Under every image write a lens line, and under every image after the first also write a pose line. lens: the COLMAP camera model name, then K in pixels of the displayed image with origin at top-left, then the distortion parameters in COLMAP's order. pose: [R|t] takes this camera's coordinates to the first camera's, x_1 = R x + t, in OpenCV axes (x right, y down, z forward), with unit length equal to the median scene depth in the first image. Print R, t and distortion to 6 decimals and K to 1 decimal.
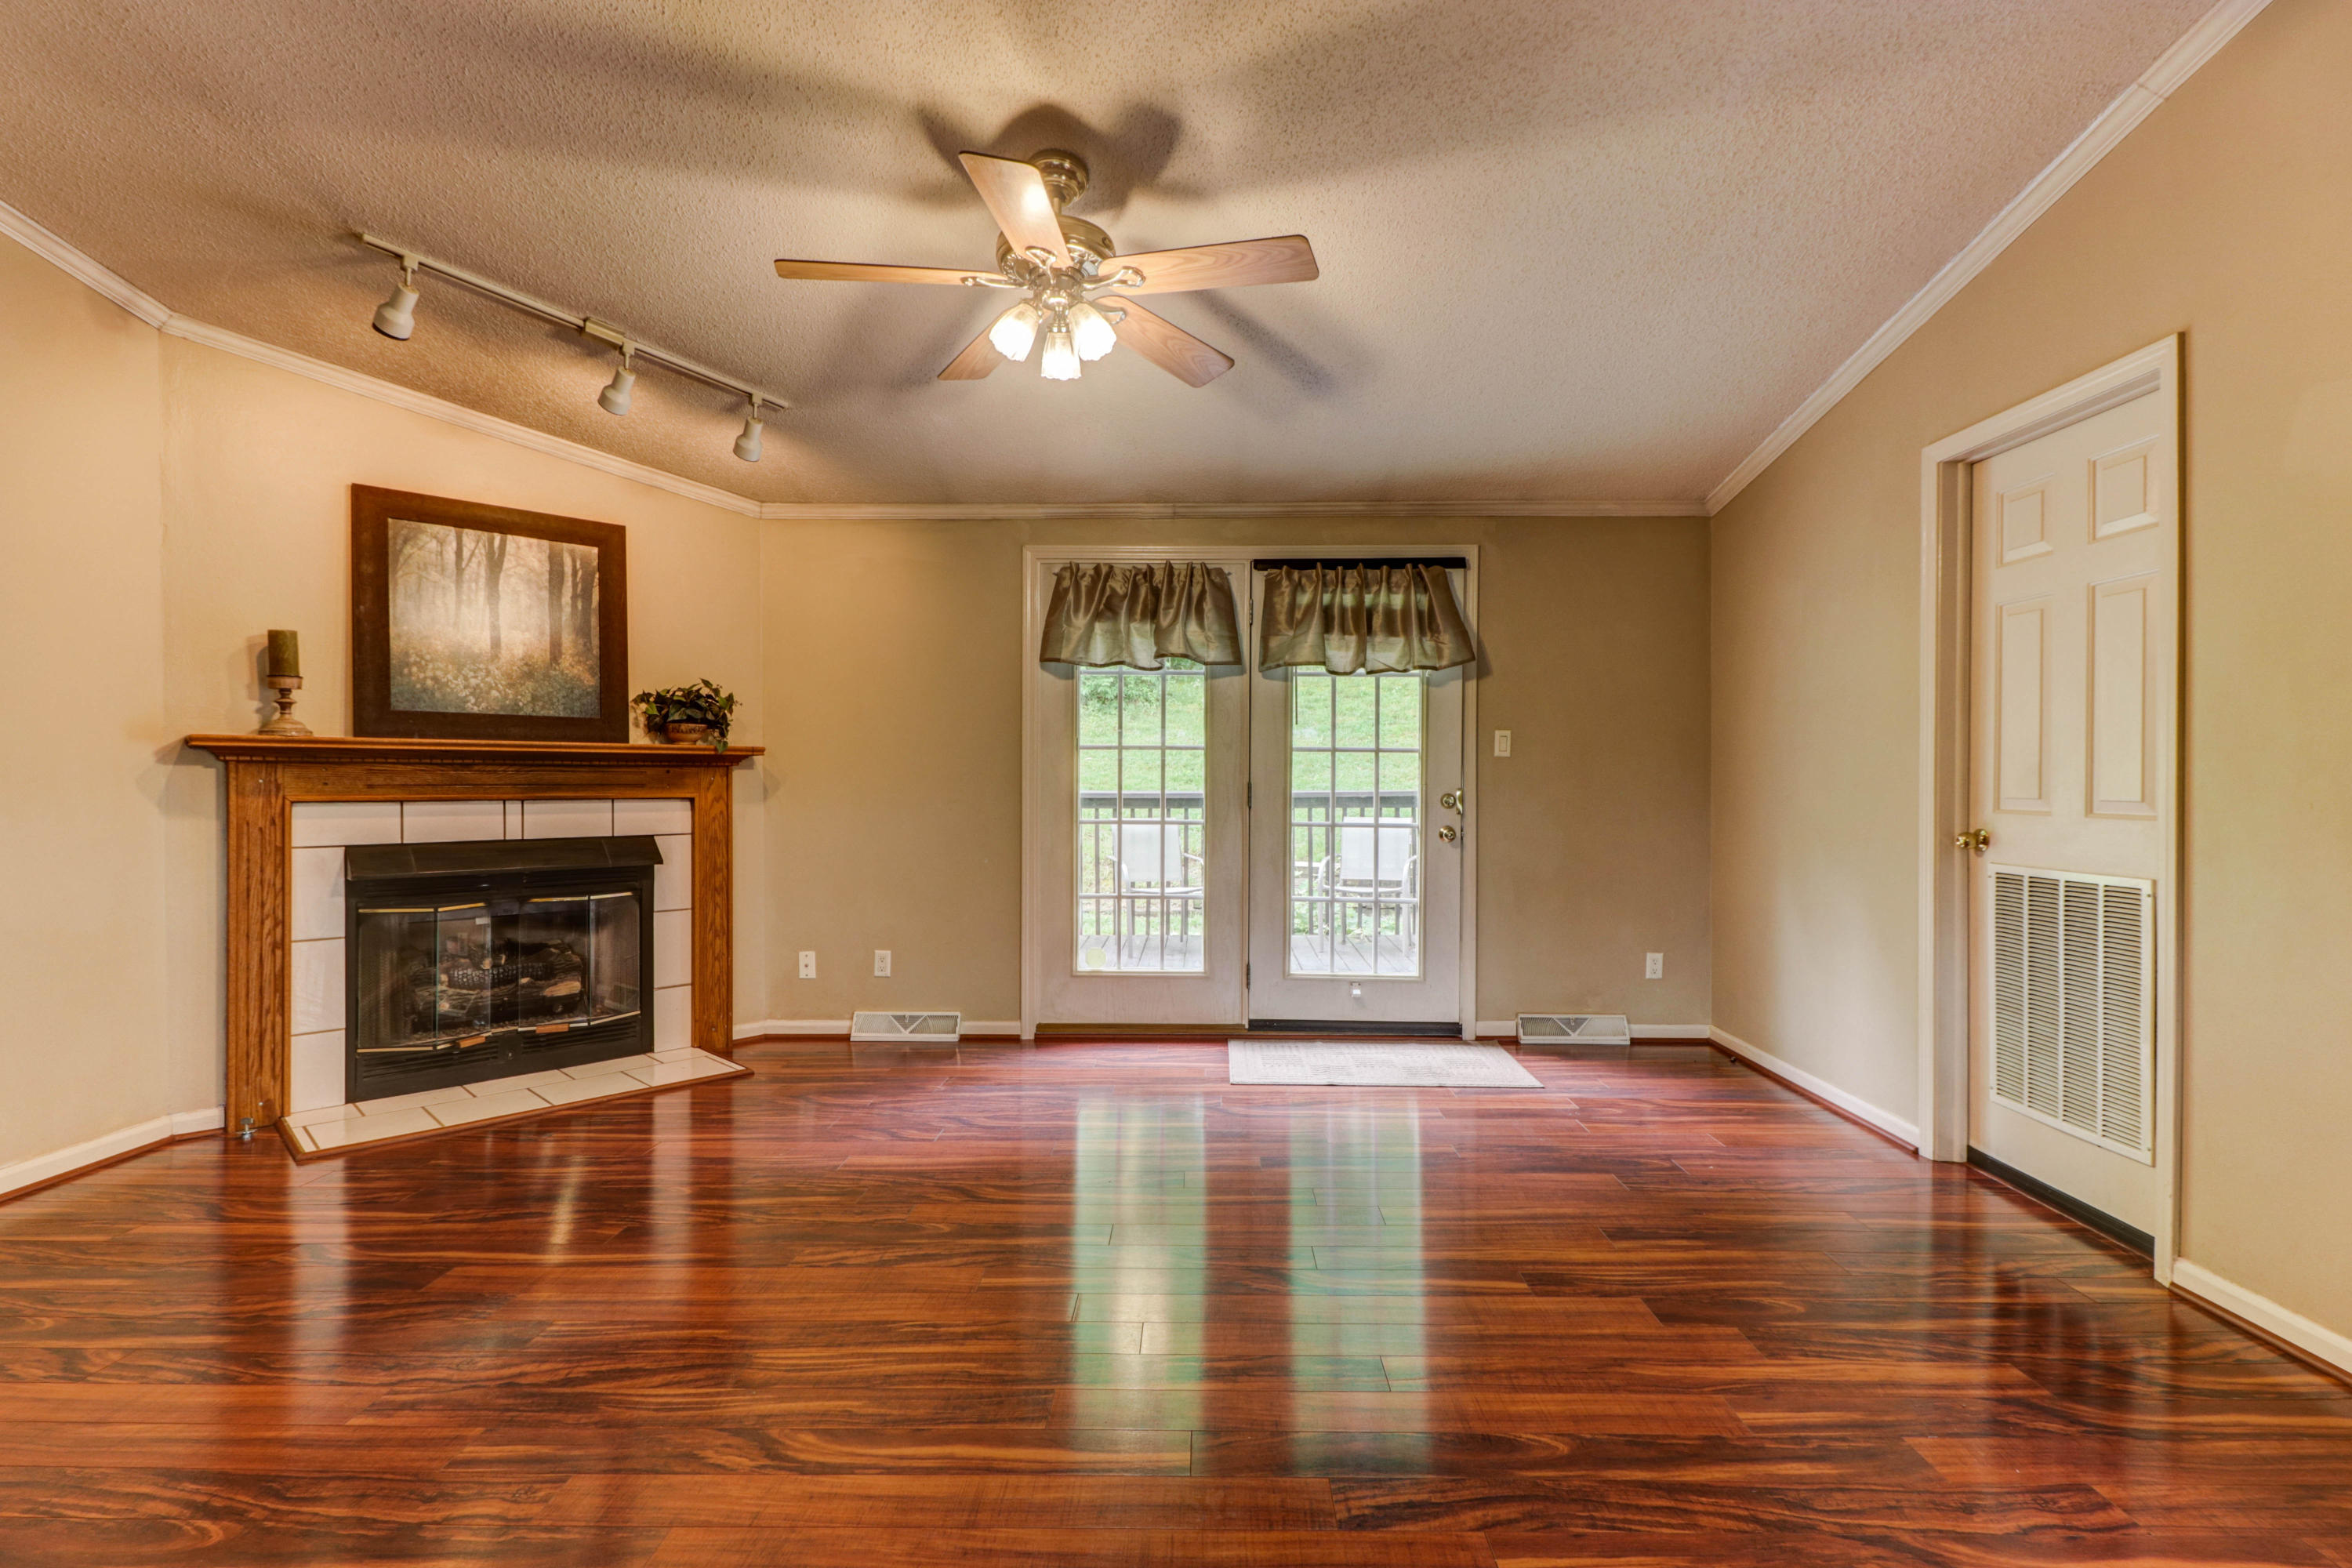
lens RADIAL K [[1062.3, 0, 1165.6], [0, 1062.3, 782.8], [0, 0, 1]] dist [0.019396, -0.014187]
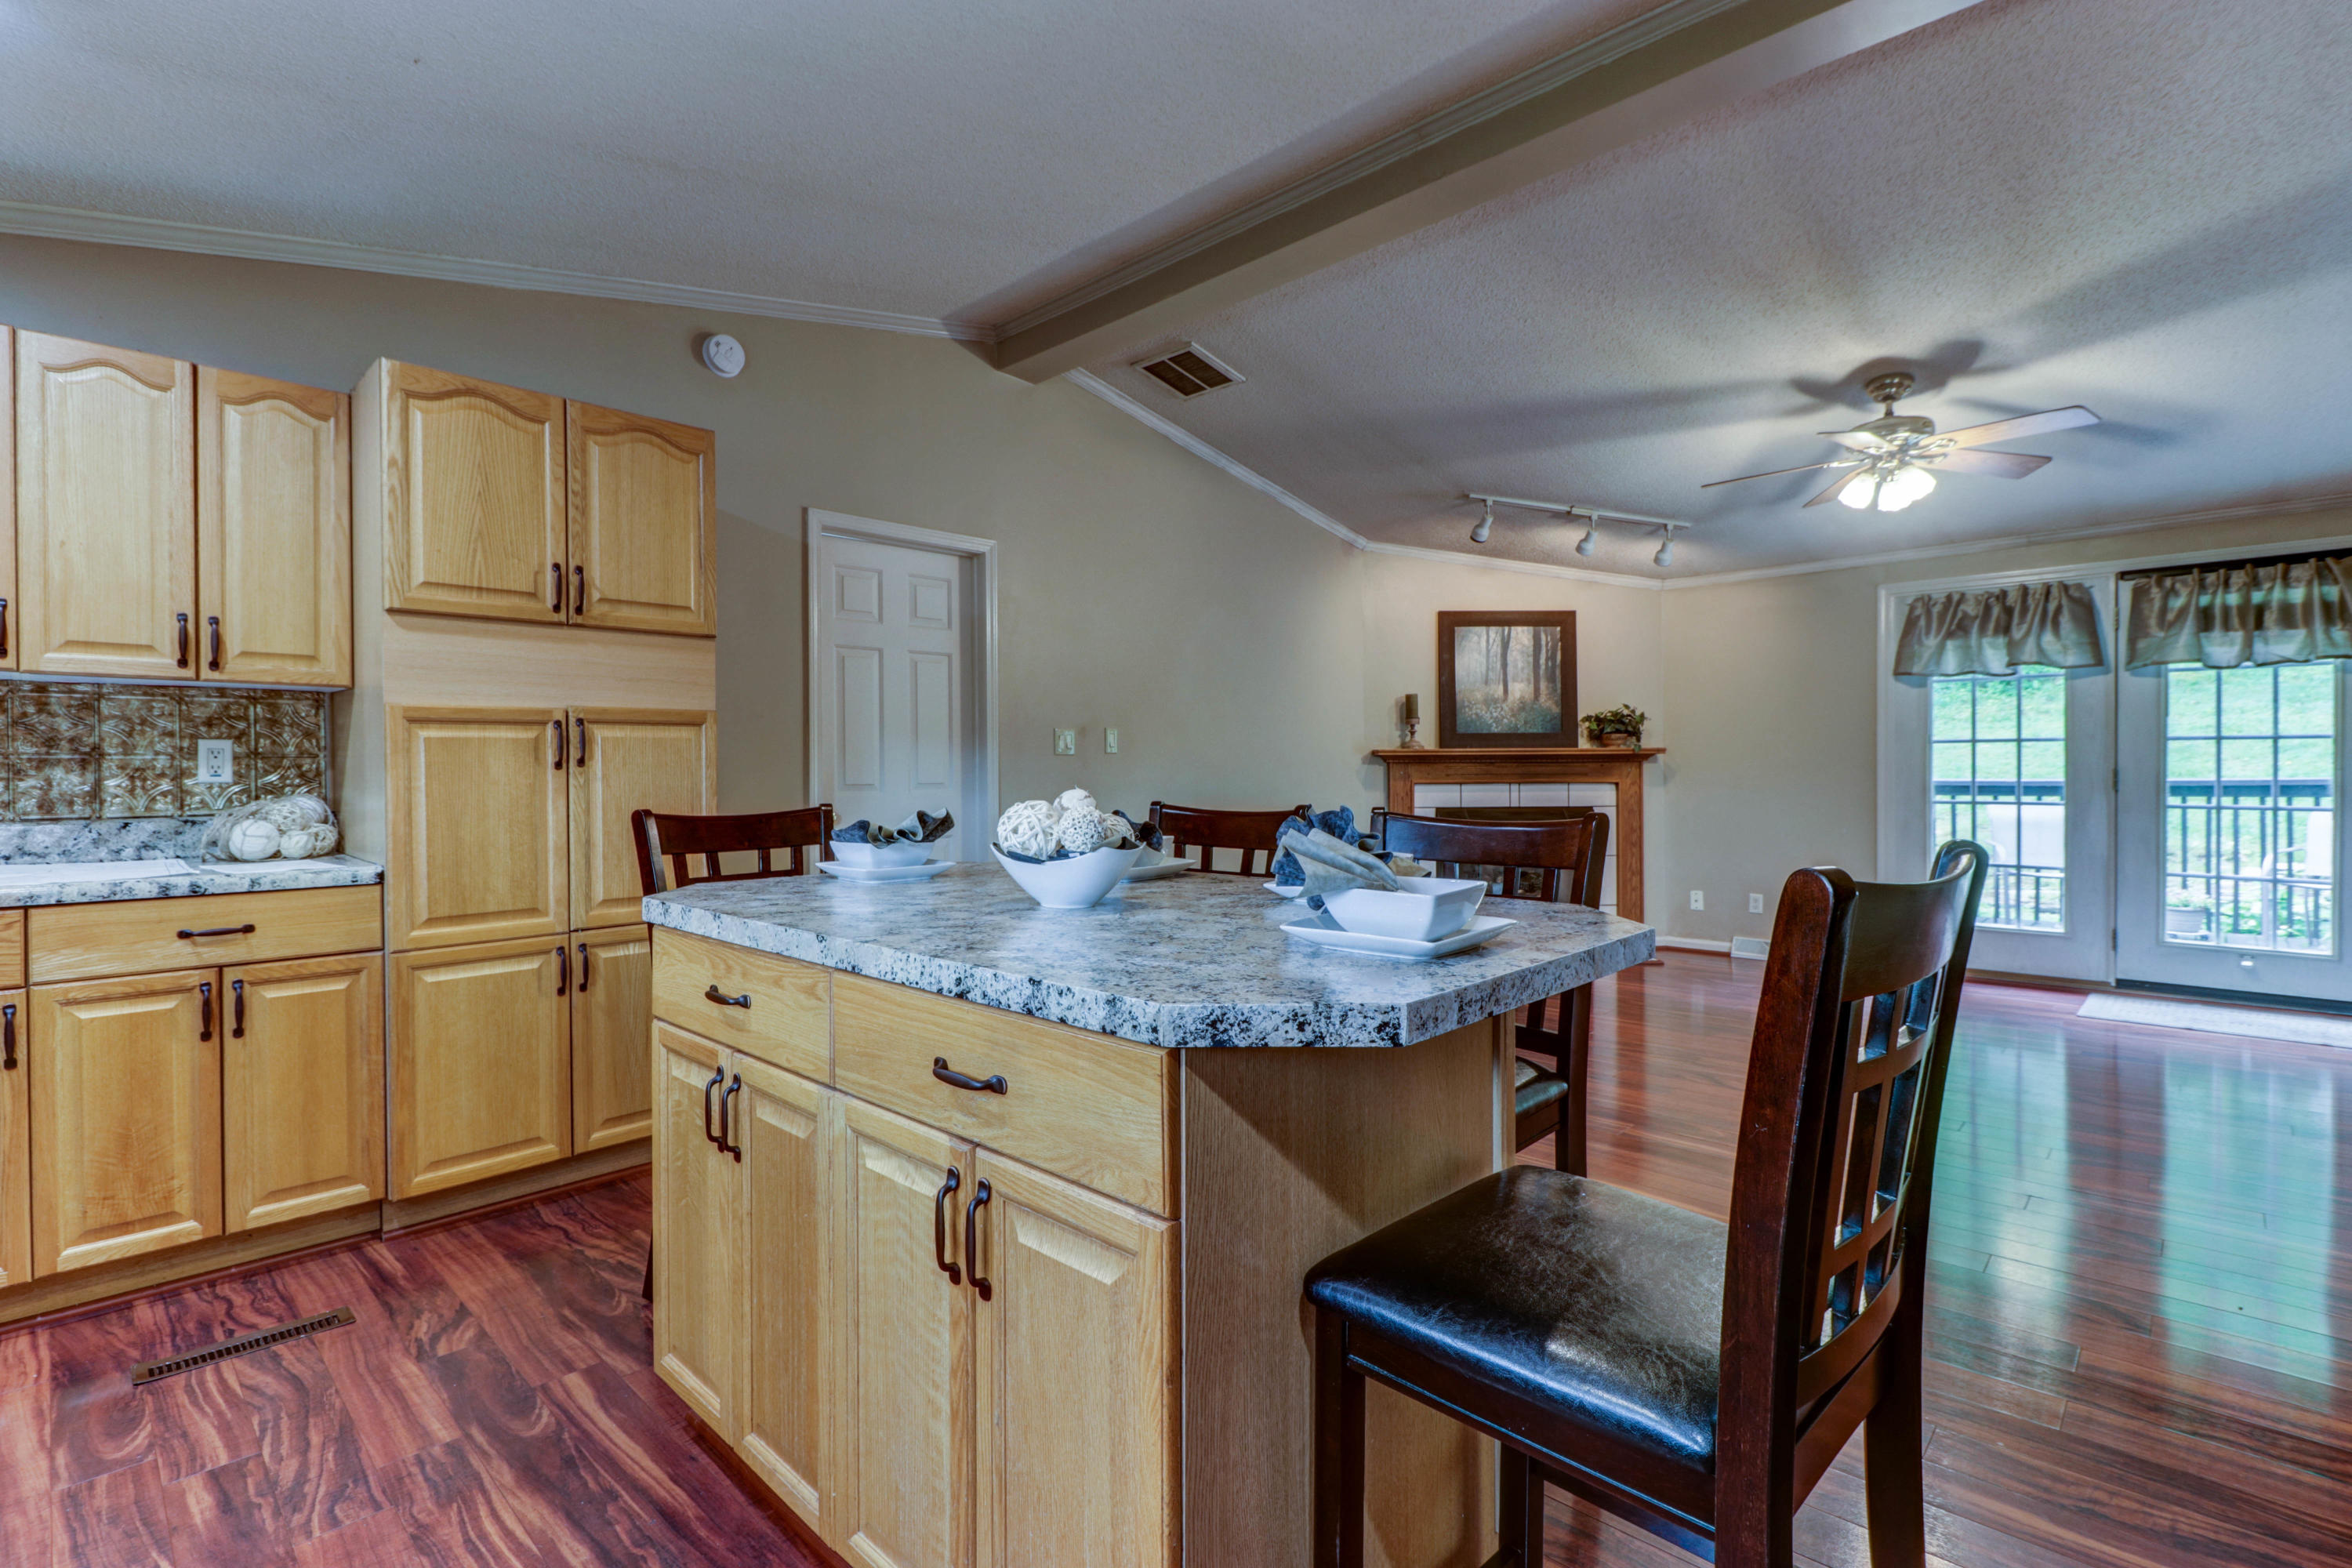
lens RADIAL K [[1062.3, 0, 1165.6], [0, 1062.3, 782.8], [0, 0, 1]] dist [0.019396, -0.014187]
pose [[0.735218, -0.001264, -0.677830, 0.109841], [0.004754, 0.999983, 0.003291, 0.006383], [0.677814, -0.005642, 0.735212, -0.539520]]
